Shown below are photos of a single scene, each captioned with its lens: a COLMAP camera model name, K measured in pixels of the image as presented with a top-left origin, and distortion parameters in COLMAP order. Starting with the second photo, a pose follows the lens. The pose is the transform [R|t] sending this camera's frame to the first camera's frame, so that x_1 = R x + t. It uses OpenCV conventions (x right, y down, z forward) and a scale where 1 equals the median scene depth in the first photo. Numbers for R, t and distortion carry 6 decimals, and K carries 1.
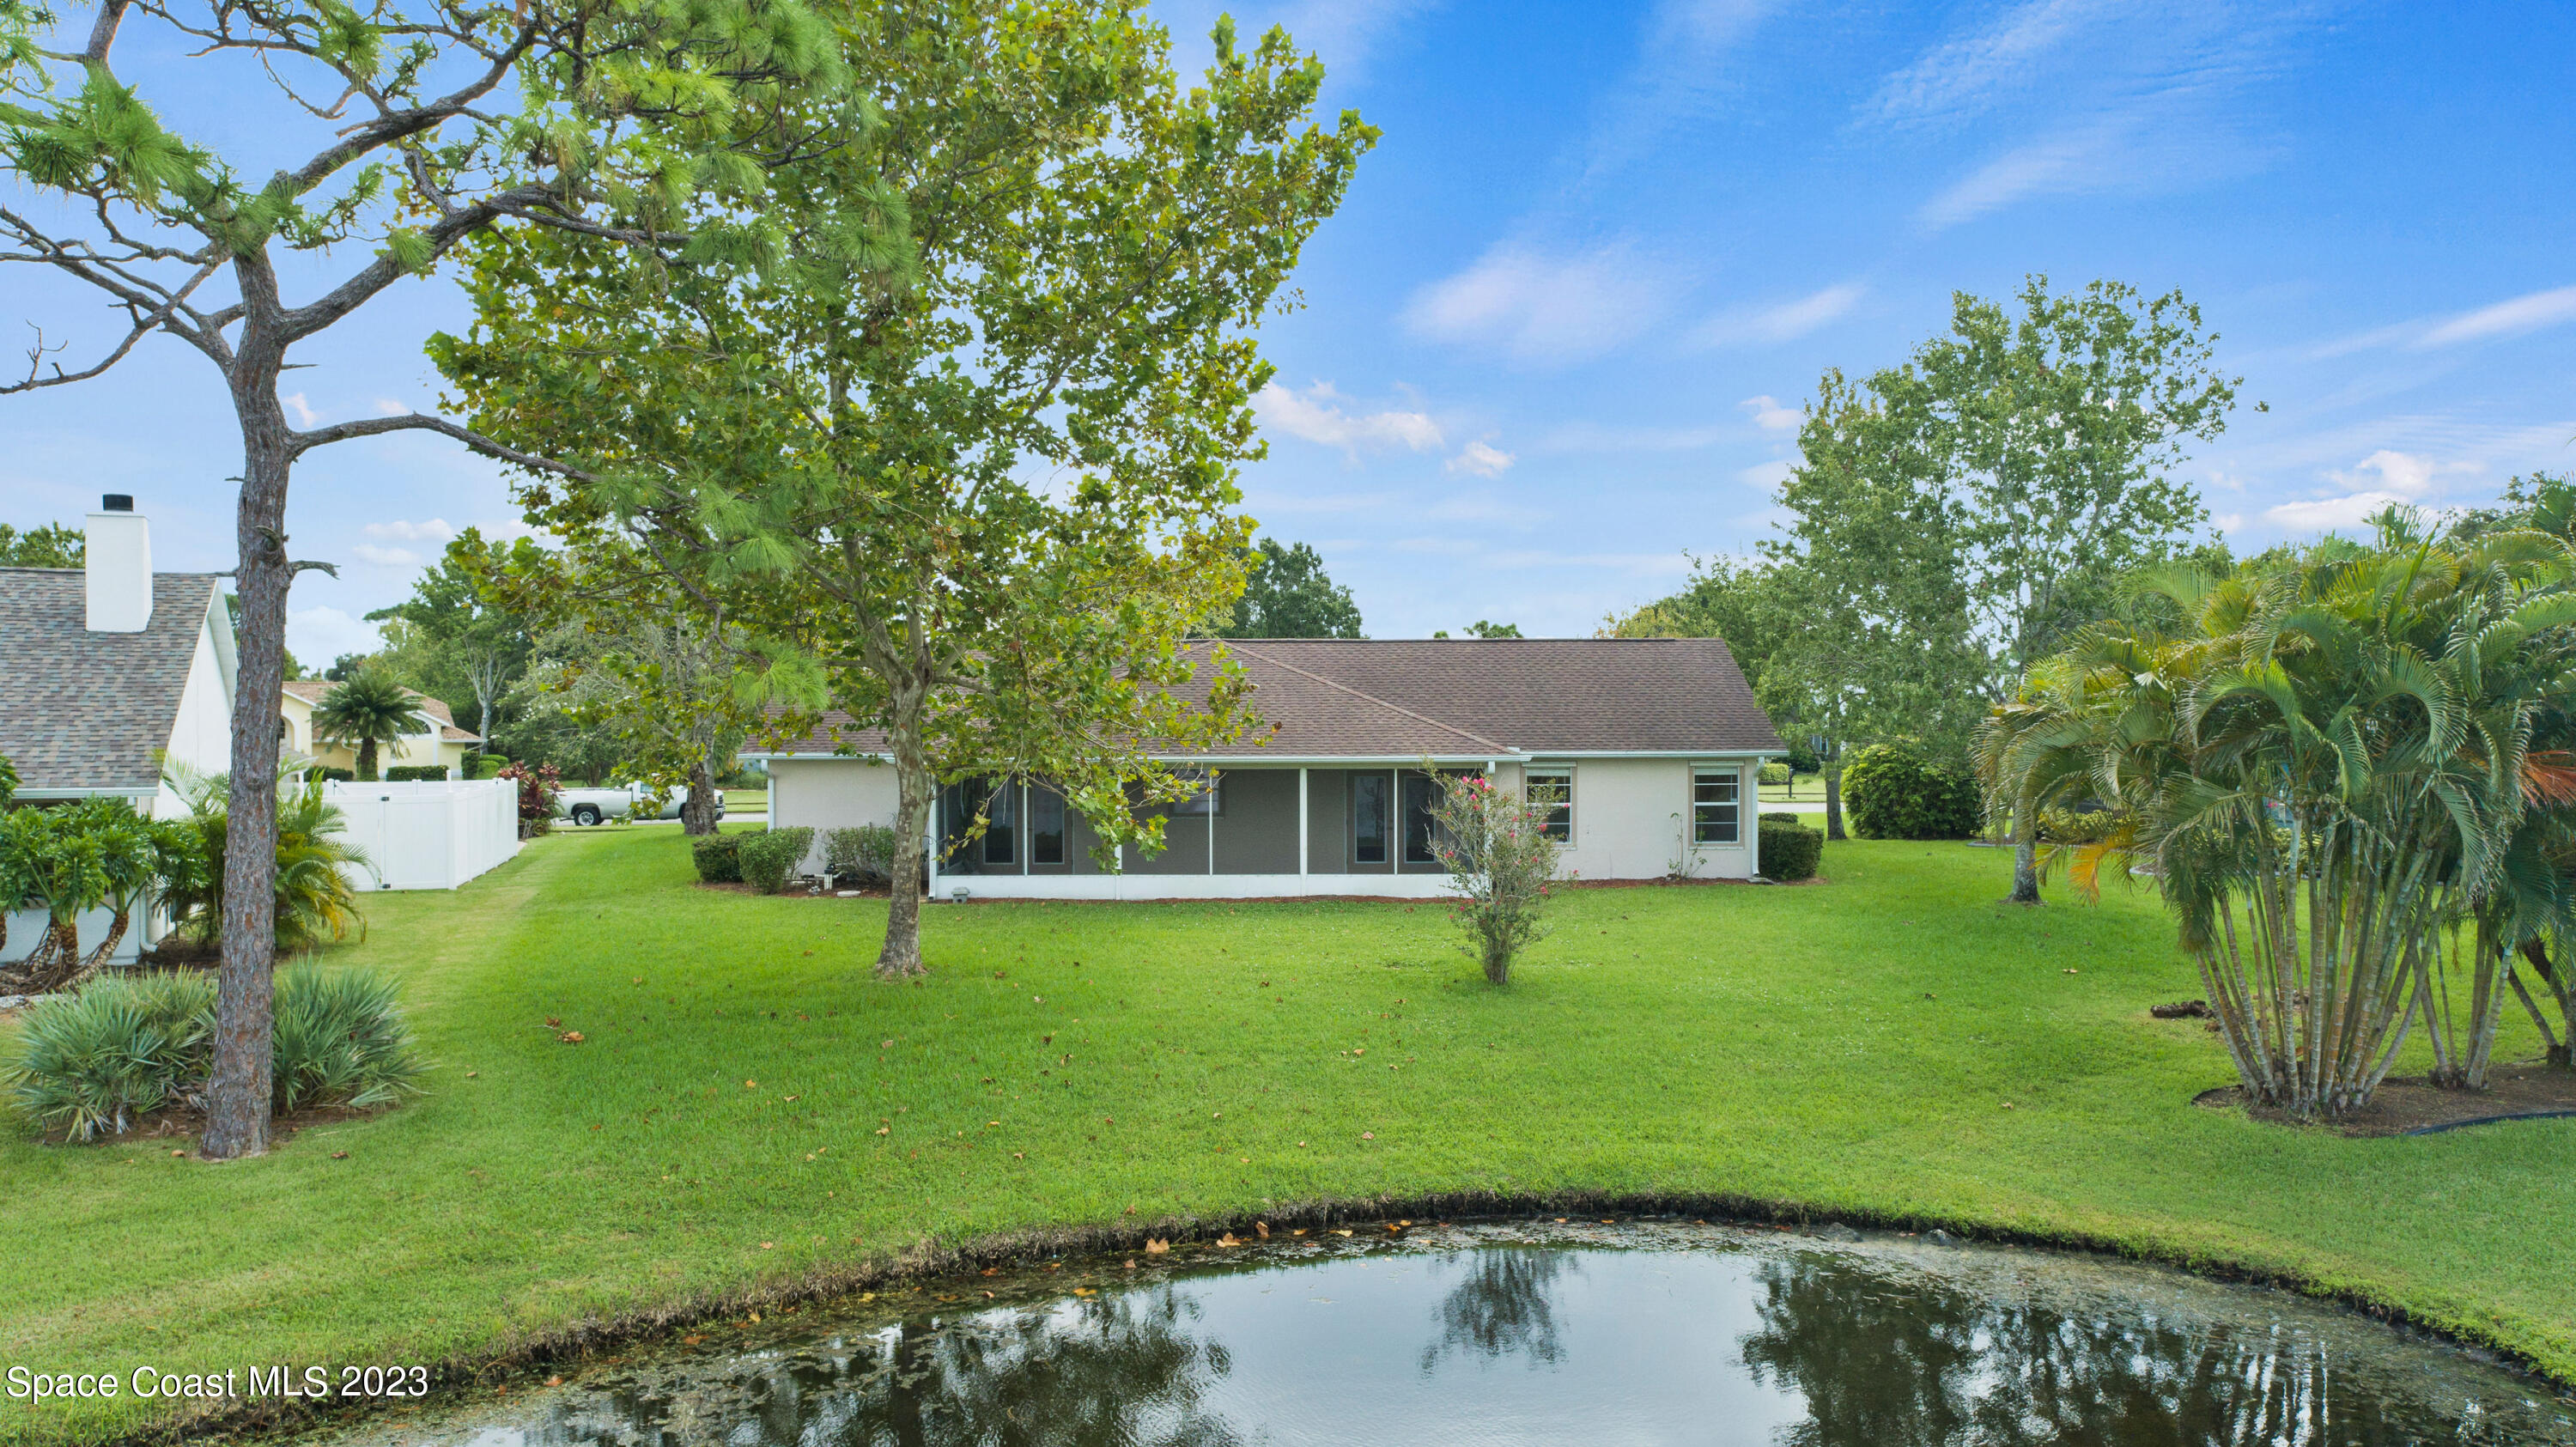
lens RADIAL K [[1710.5, 0, 1296.7], [0, 1710.5, 733.3], [0, 0, 1]] dist [-0.007153, 0.005416]
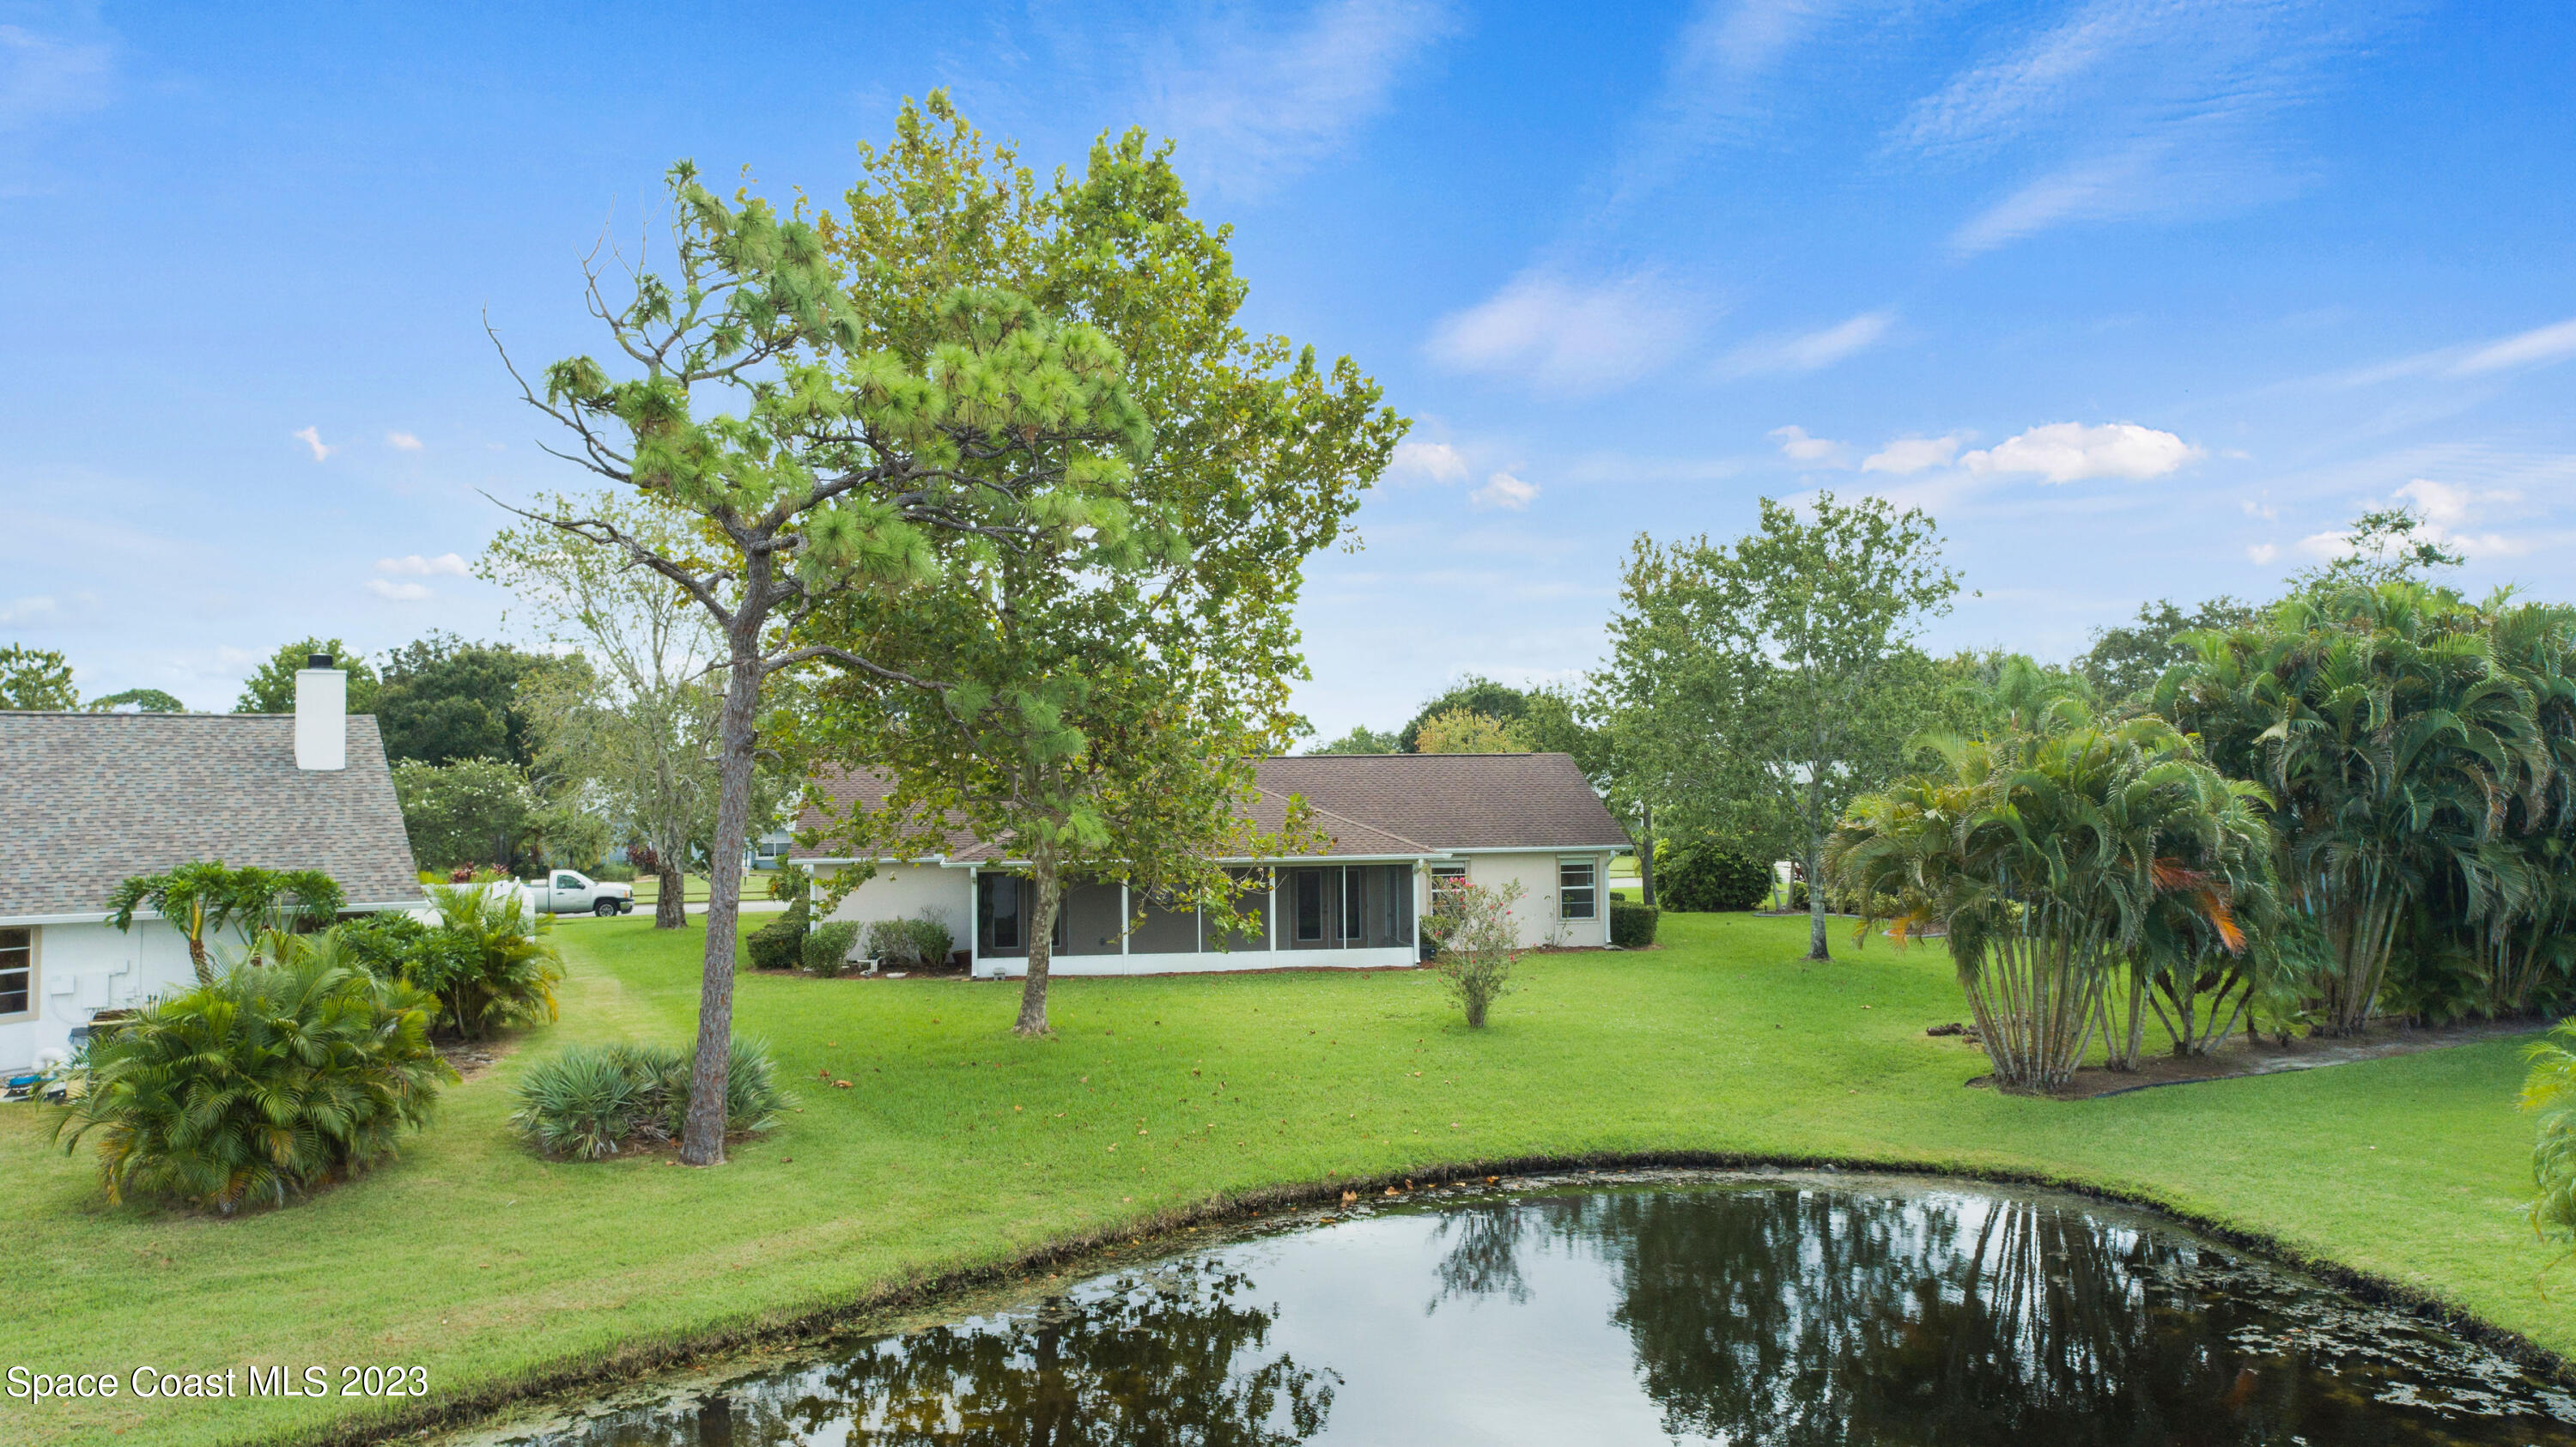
lens RADIAL K [[1743.0, 0, 1288.0], [0, 1743.0, 723.5], [0, 0, 1]] dist [0.001406, 0.001710]
pose [[0.987322, -0.002009, 0.158716, -0.325360], [0.009409, 0.998902, -0.045884, -0.043460], [-0.158449, 0.046796, 0.986258, -0.466742]]
